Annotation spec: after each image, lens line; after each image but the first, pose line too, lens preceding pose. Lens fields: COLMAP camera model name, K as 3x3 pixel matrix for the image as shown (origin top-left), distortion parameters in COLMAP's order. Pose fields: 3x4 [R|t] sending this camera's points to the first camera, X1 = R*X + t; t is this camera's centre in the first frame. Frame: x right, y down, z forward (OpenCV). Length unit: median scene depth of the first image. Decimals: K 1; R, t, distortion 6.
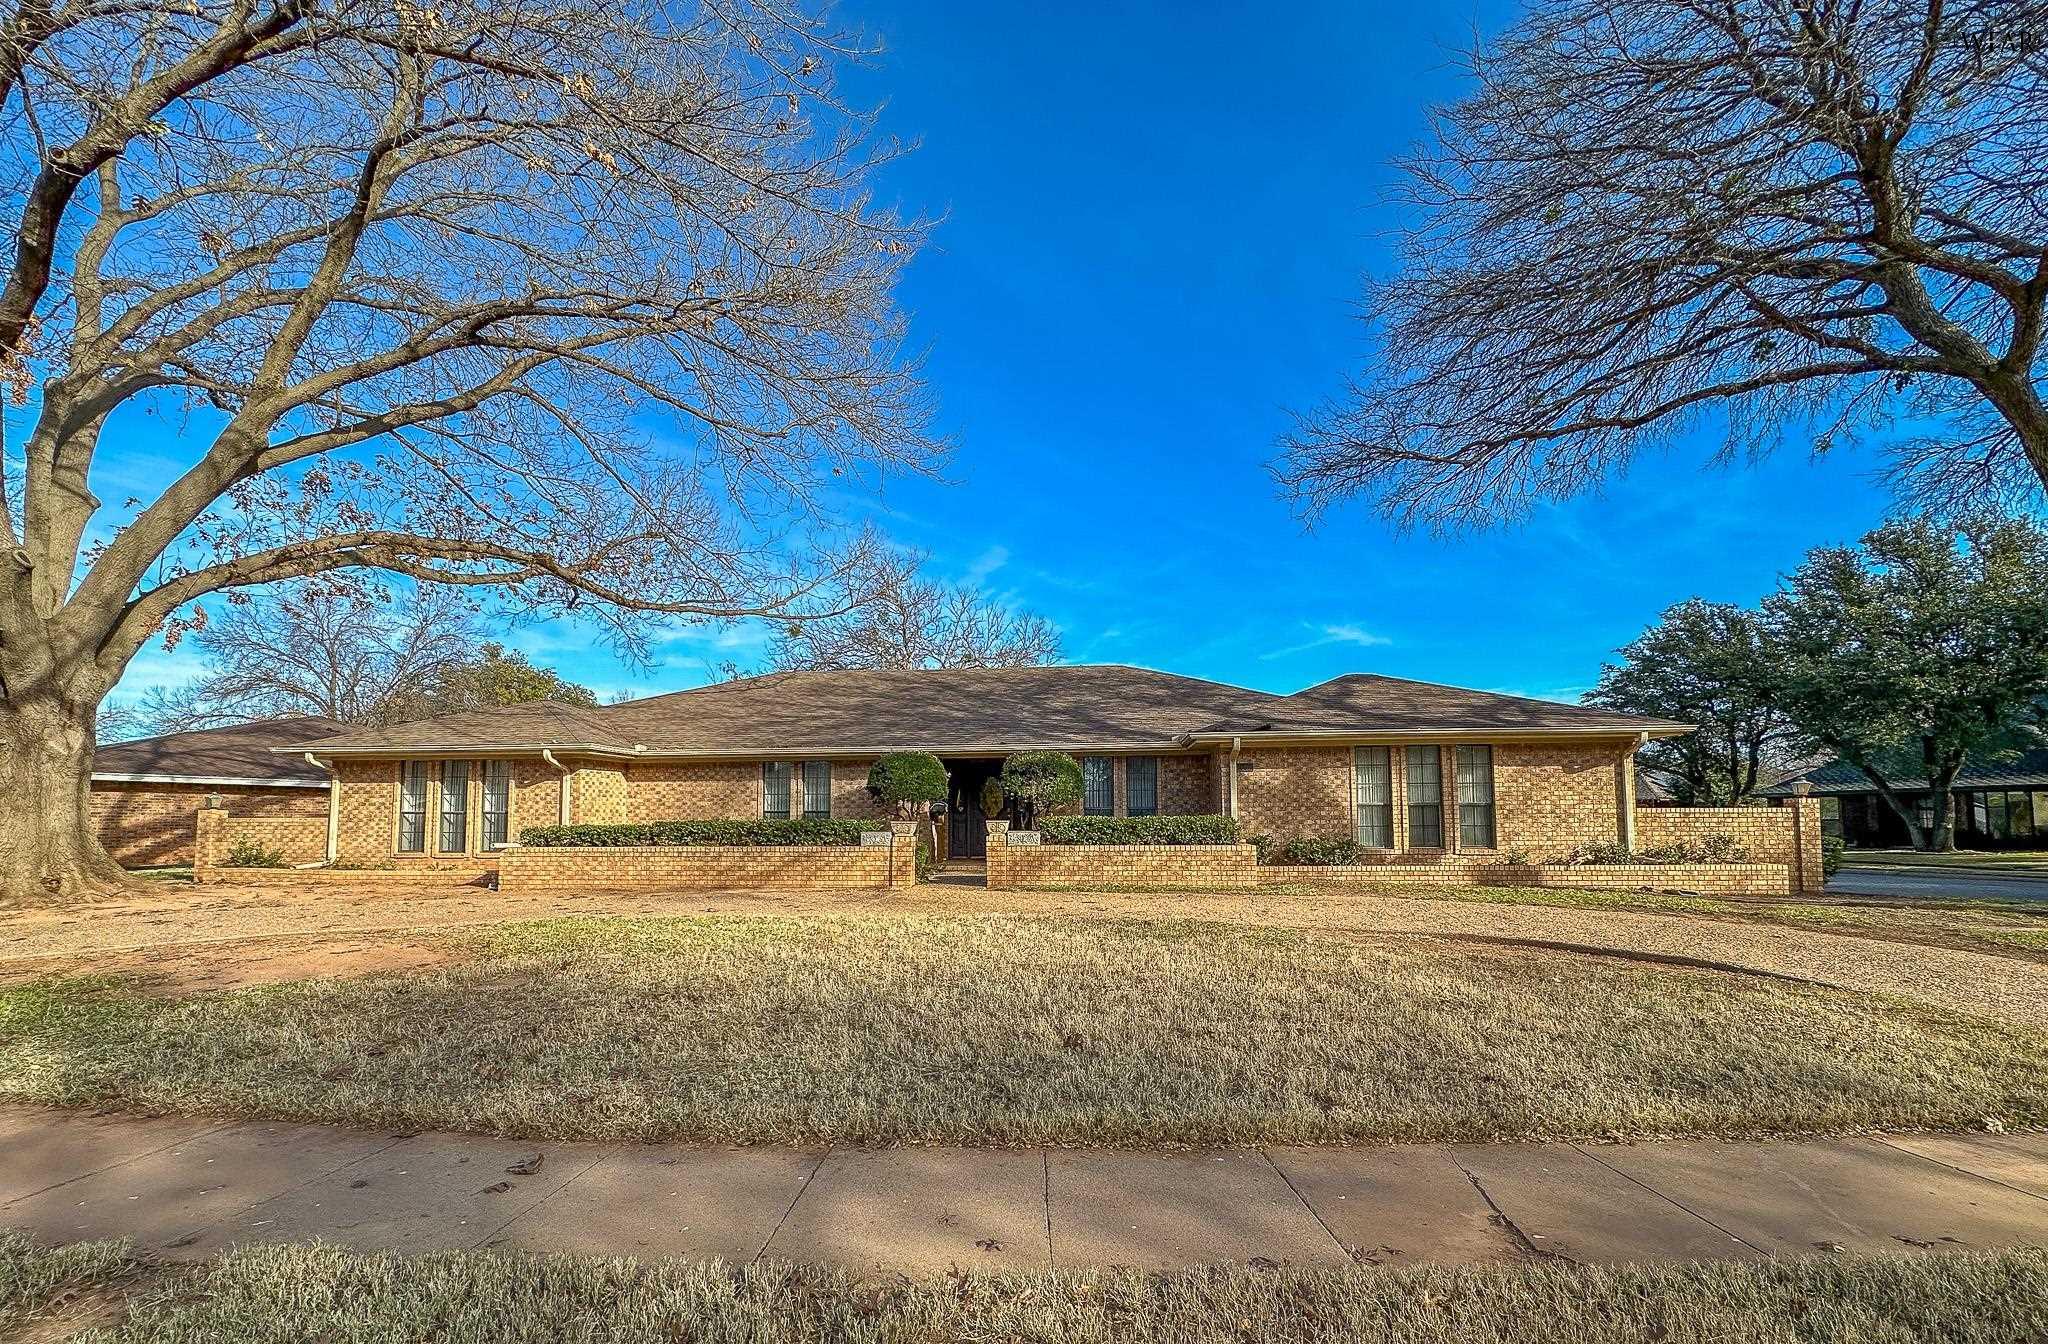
lens RADIAL K [[829.2, 0, 987.7], [0, 829.2, 762.2], [0, 0, 1]] dist [0.006886, 0.000095]
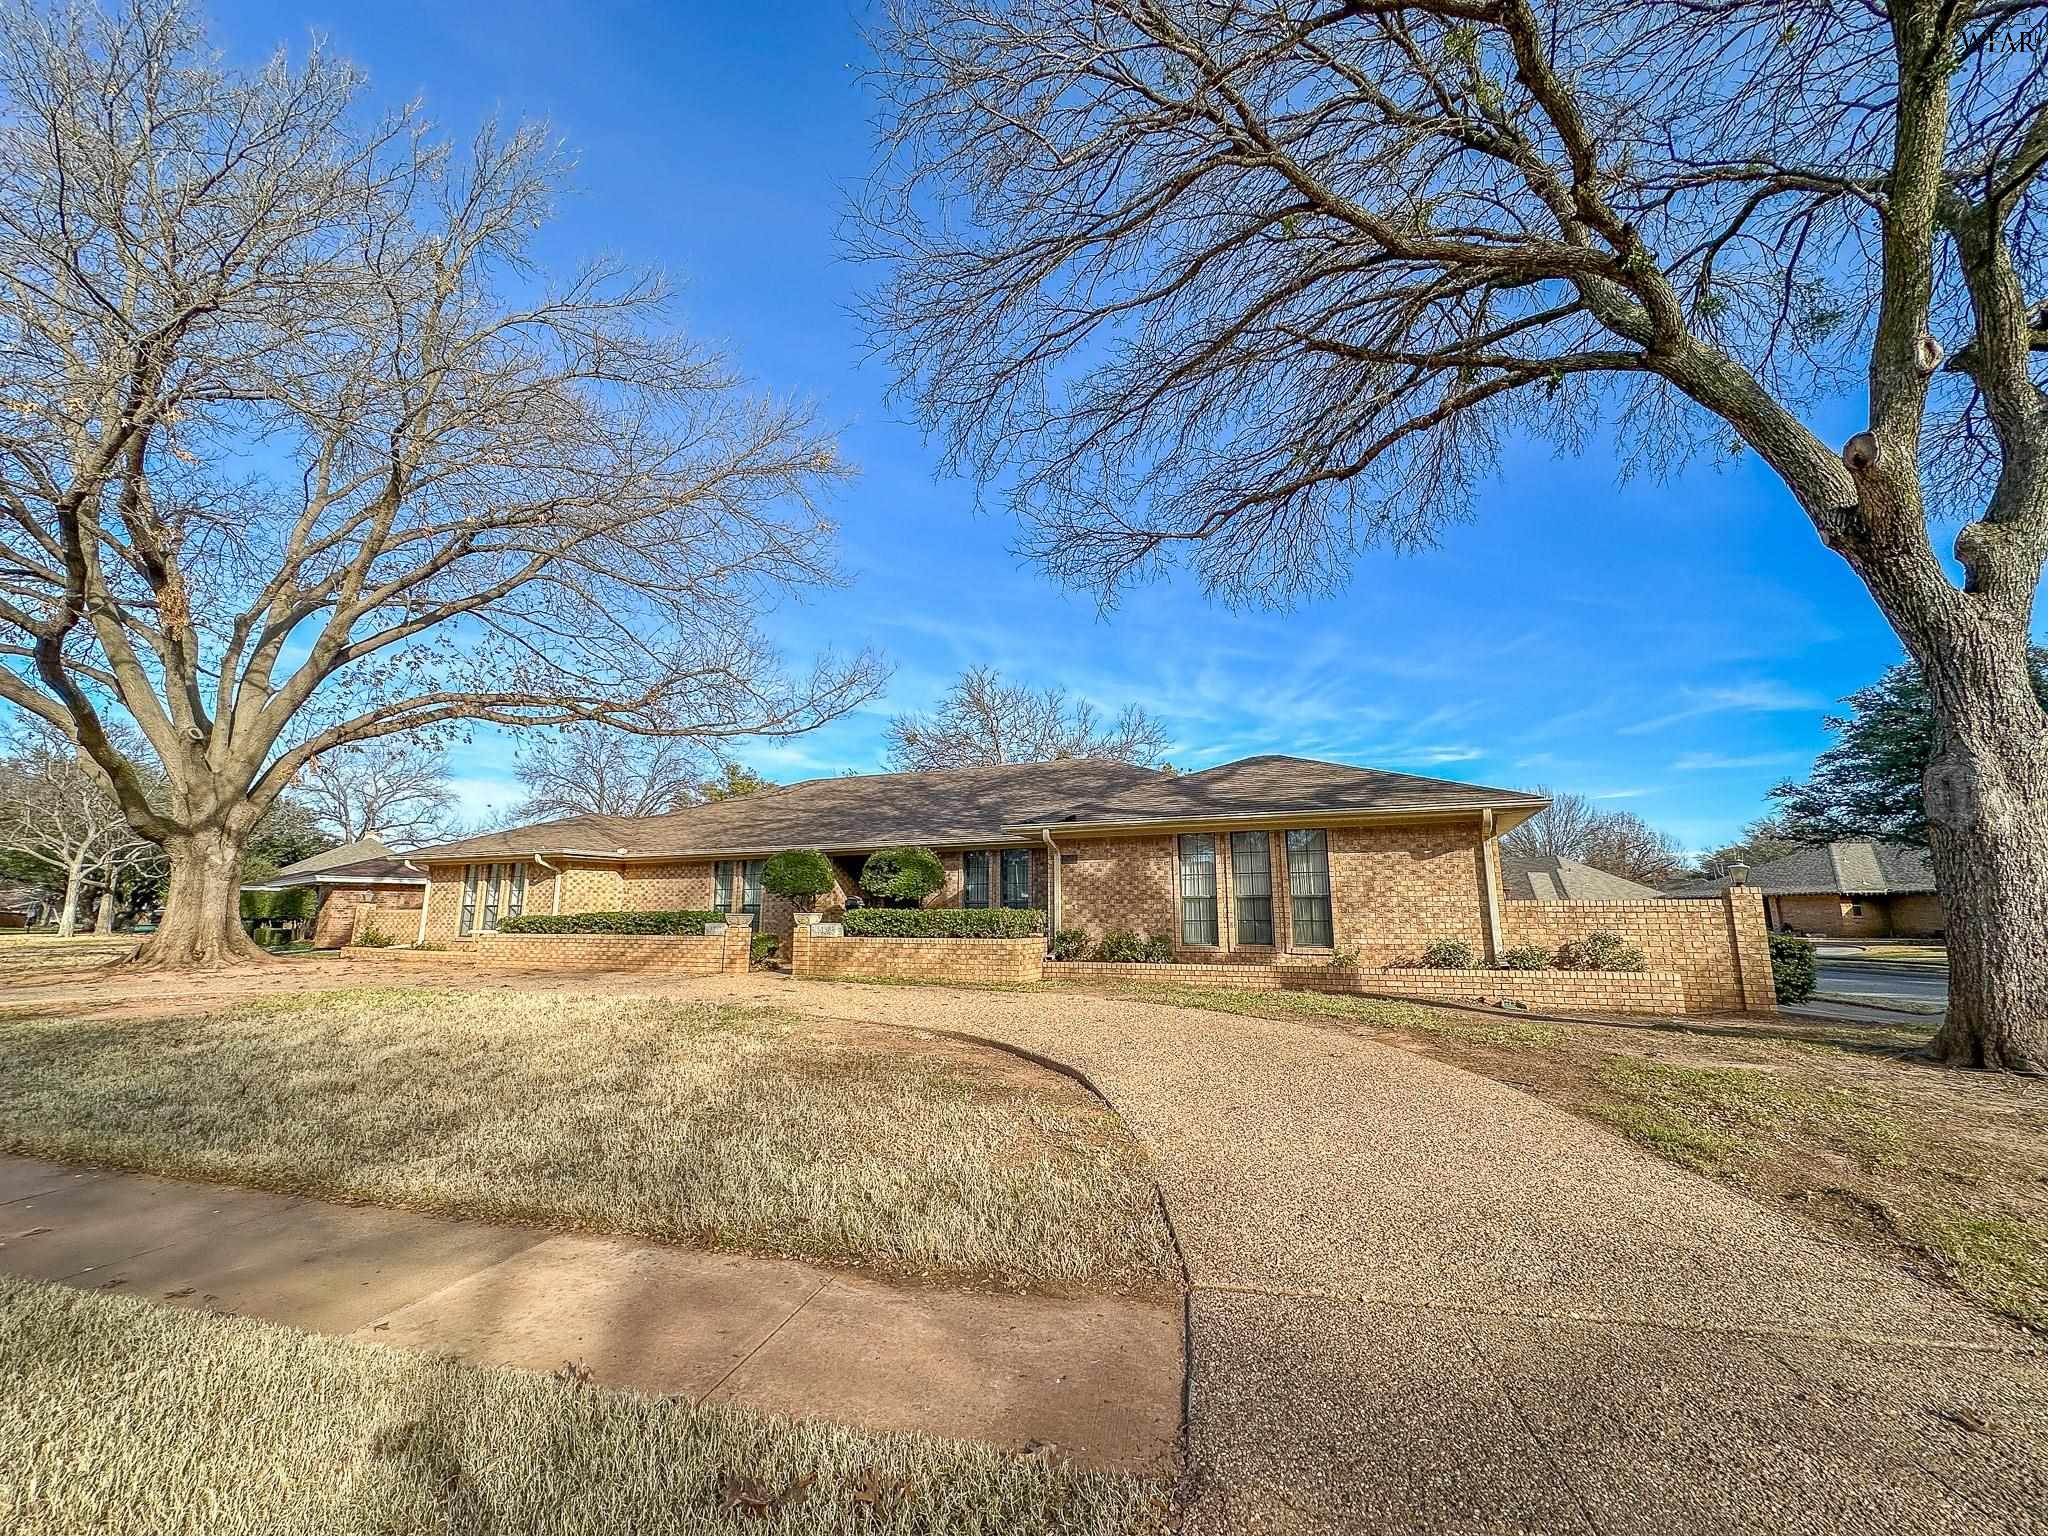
lens RADIAL K [[810.6, 0, 1023.2], [0, 810.6, 766.0], [0, 0, 1]] dist [0.002217, 0.000097]
pose [[0.950537, -0.052422, -0.306156, 0.565926], [0.018711, 0.993529, -0.112028, 0.003069], [0.310048, 0.100758, 0.945367, 0.069199]]
